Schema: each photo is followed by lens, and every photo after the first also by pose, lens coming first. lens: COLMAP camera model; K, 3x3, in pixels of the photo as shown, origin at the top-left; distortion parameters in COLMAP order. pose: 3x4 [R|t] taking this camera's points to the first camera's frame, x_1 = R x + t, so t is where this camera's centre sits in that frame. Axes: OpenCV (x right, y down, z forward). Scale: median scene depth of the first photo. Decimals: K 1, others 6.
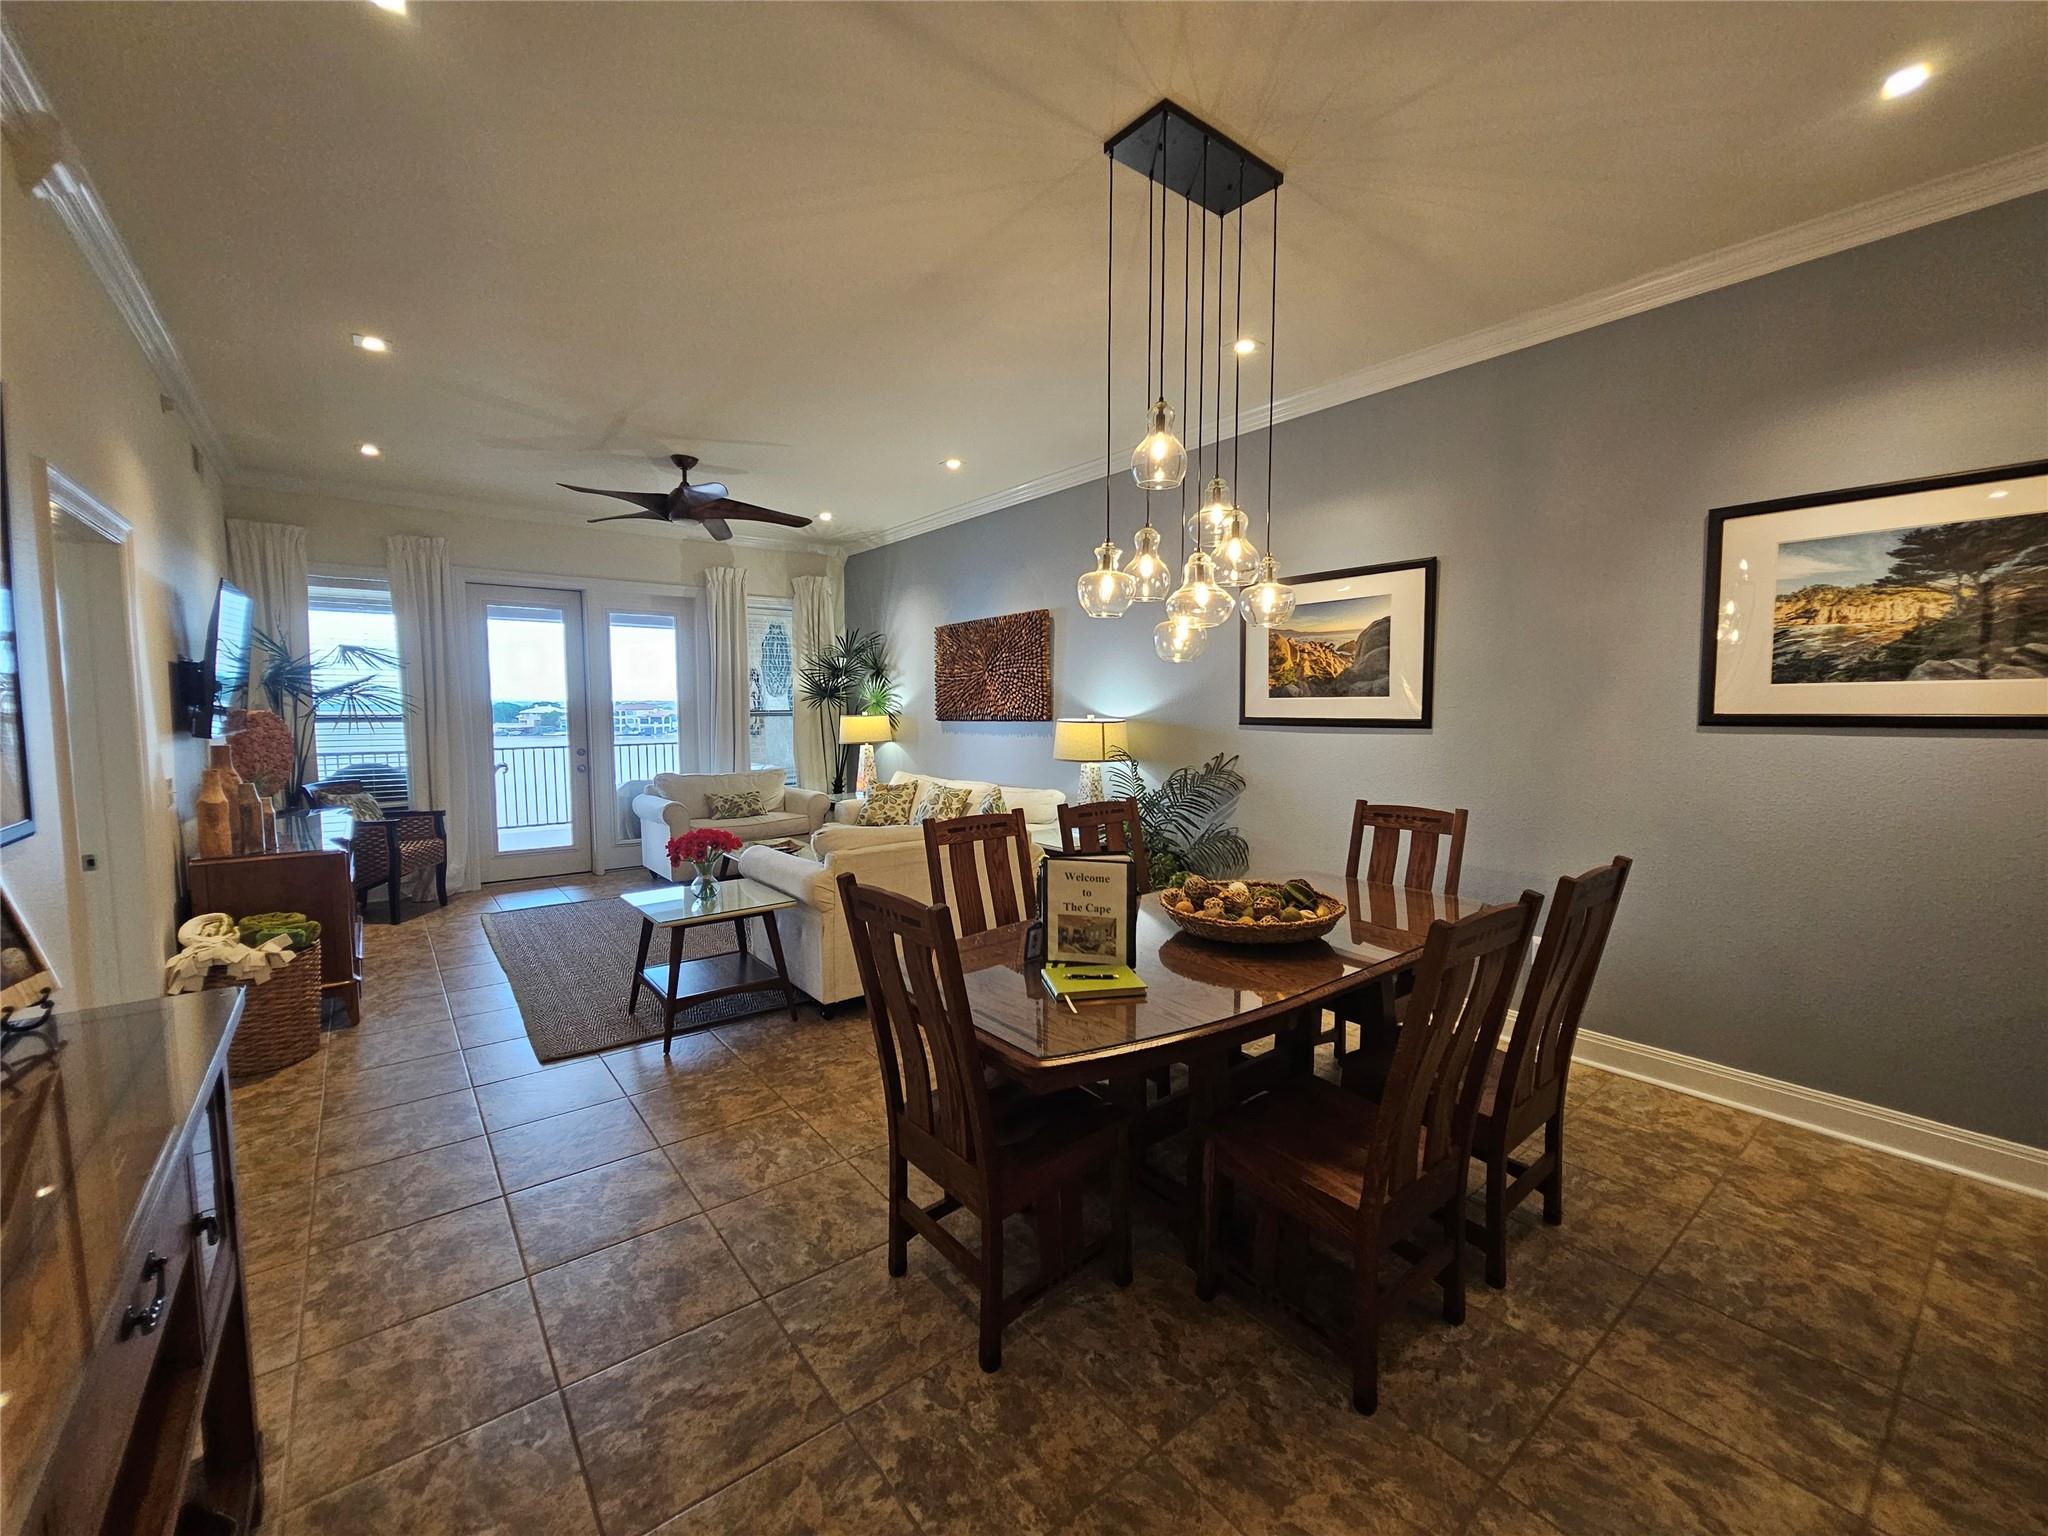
lens RADIAL K [[845.6, 0, 1019.1], [0, 845.6, 762.3], [0, 0, 1]] dist [0.002475, -0.000931]
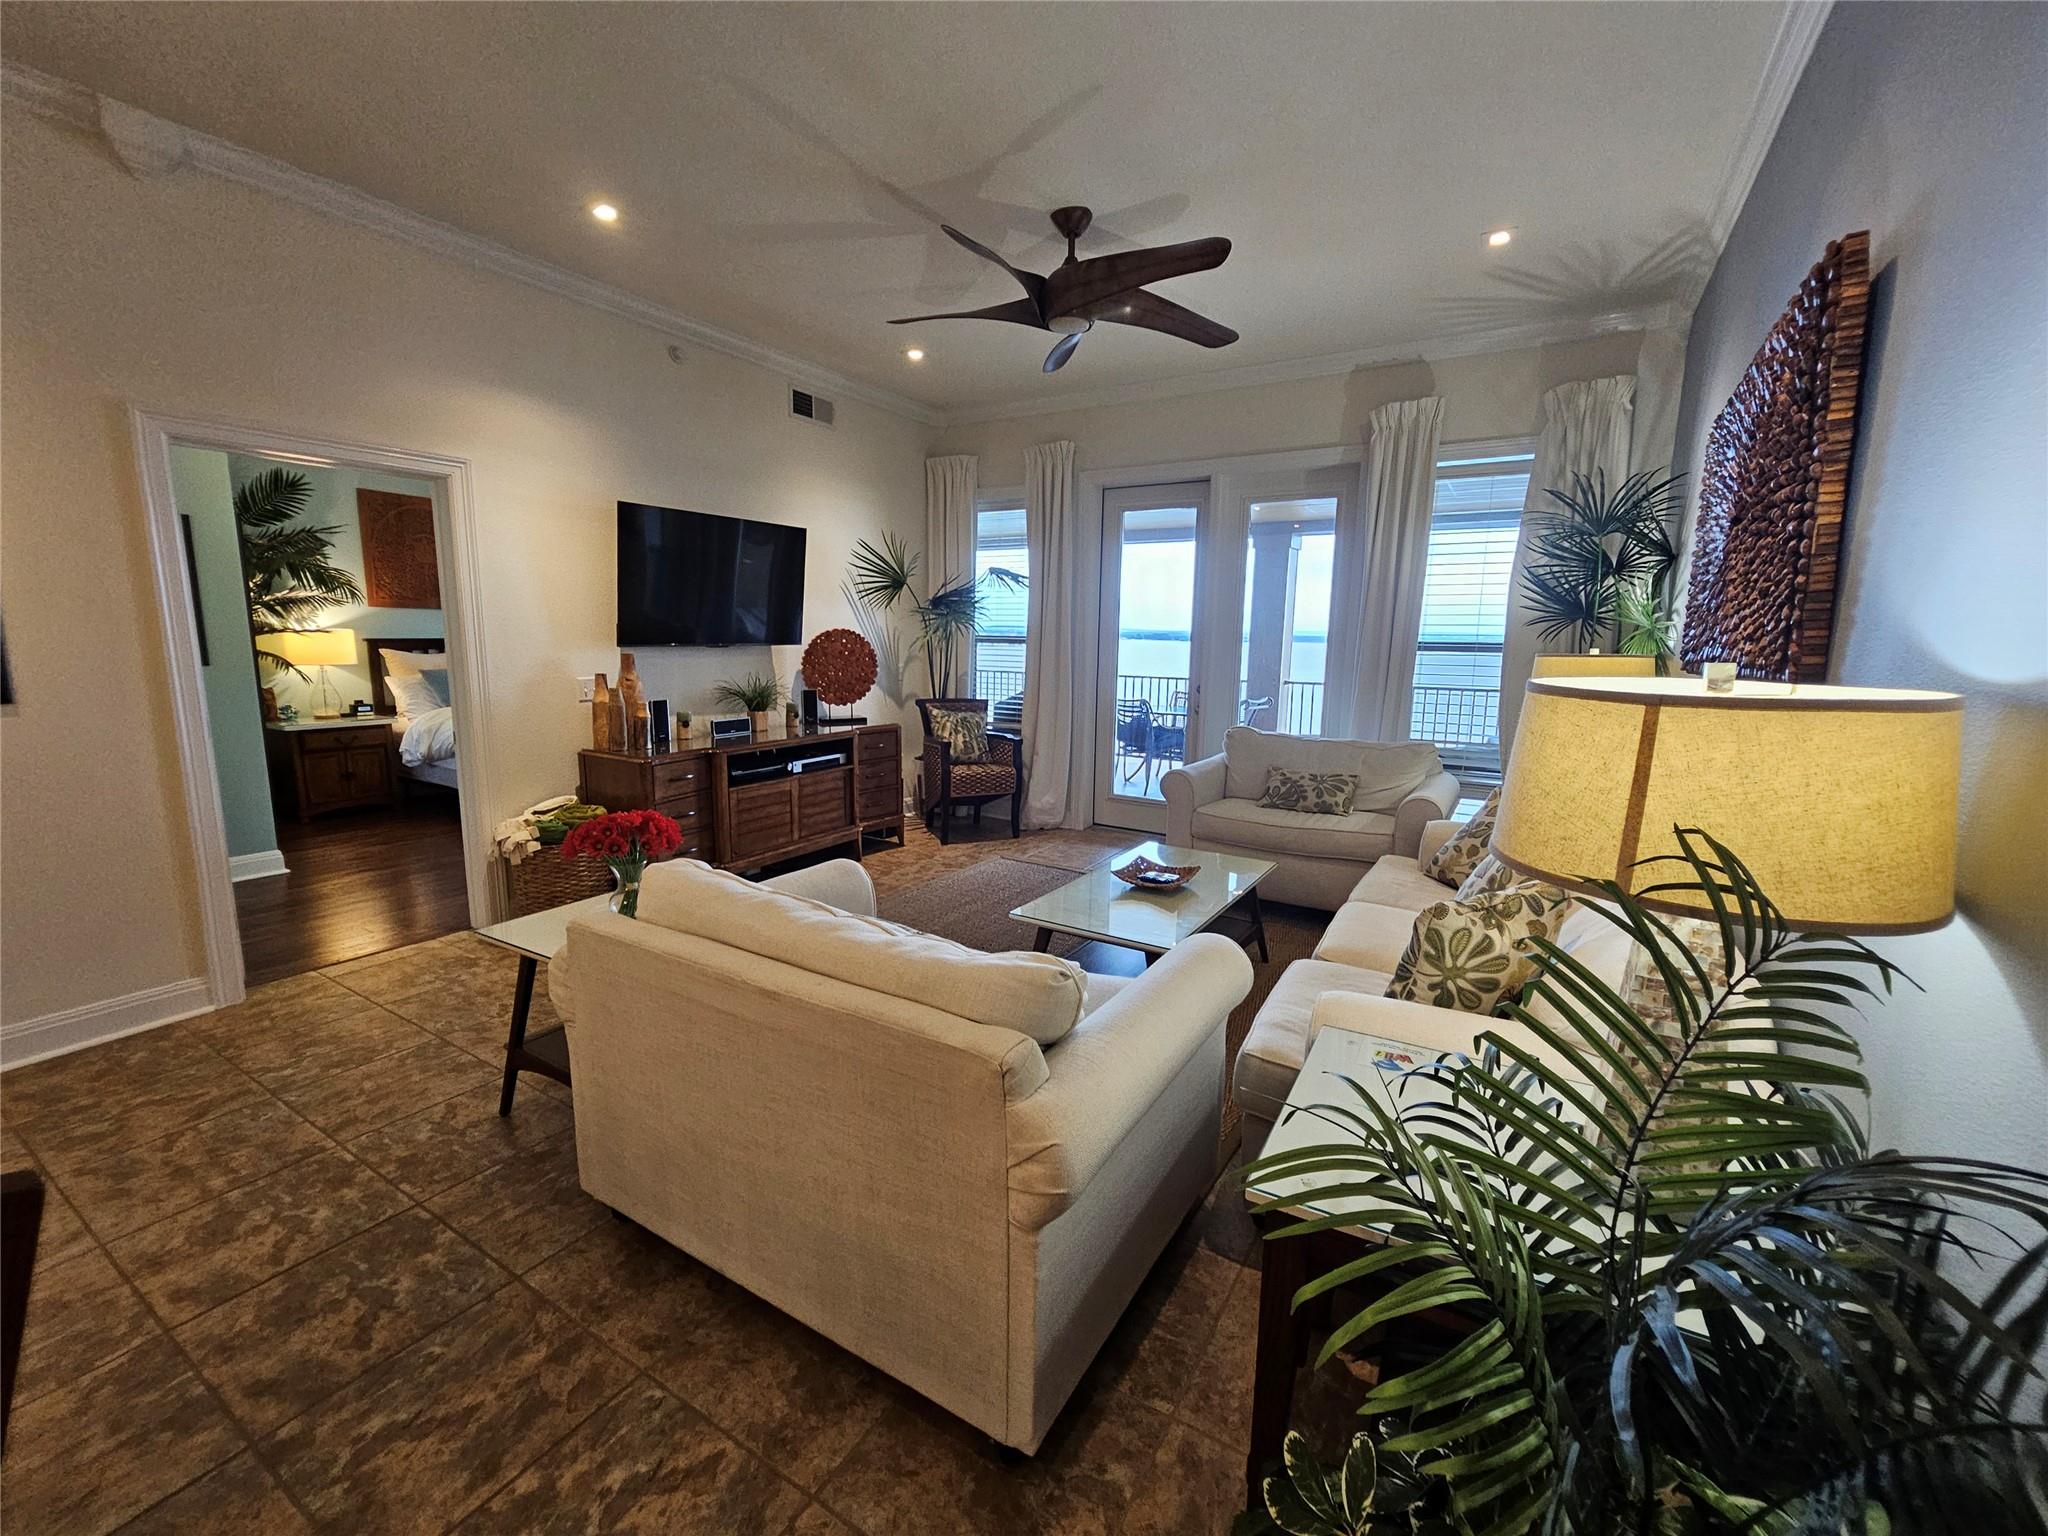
lens RADIAL K [[845.6, 0, 1019.3], [0, 845.6, 765.8], [0, 0, 1]] dist [0.002475, -0.000931]
pose [[0.350286, 0.153670, -0.923951, 0.202298], [-0.081727, 0.987702, 0.133289, -0.041119], [0.933070, 0.028822, 0.358537, 0.695915]]
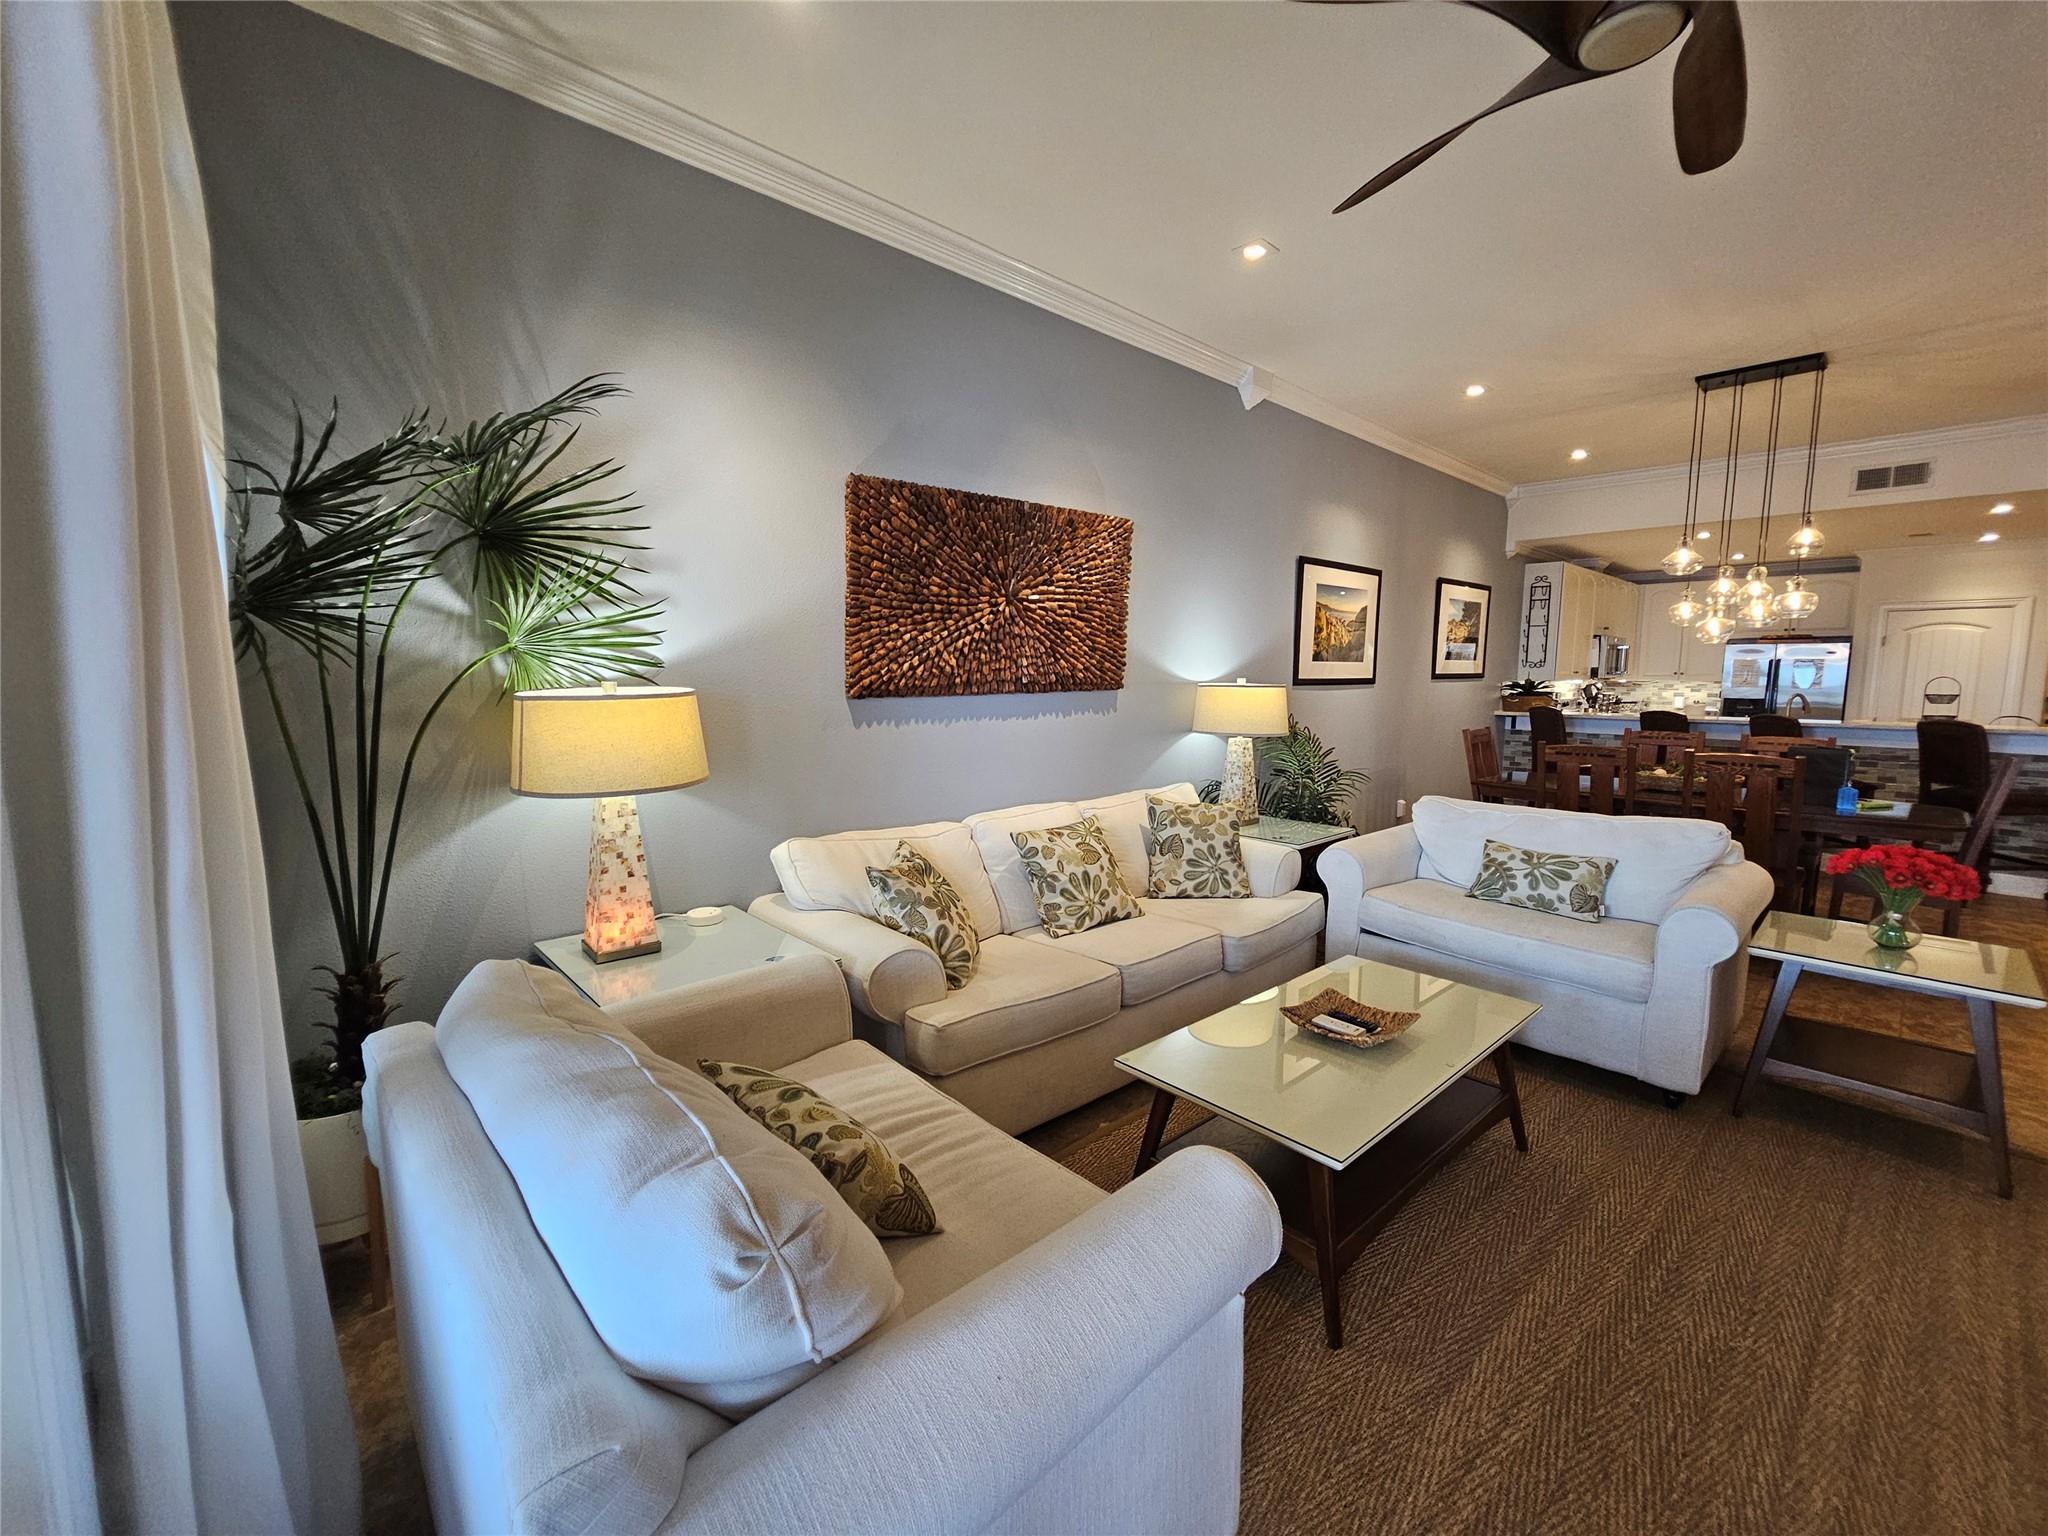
lens RADIAL K [[845.6, 0, 1039.8], [0, 845.6, 763.6], [0, 0, 1]] dist [0.002475, -0.000931]
pose [[-0.097020, -0.107231, 0.989489, -0.644955], [0.062989, 0.991525, 0.113628, -0.072199], [-0.993287, 0.073351, -0.089444, 1.155730]]
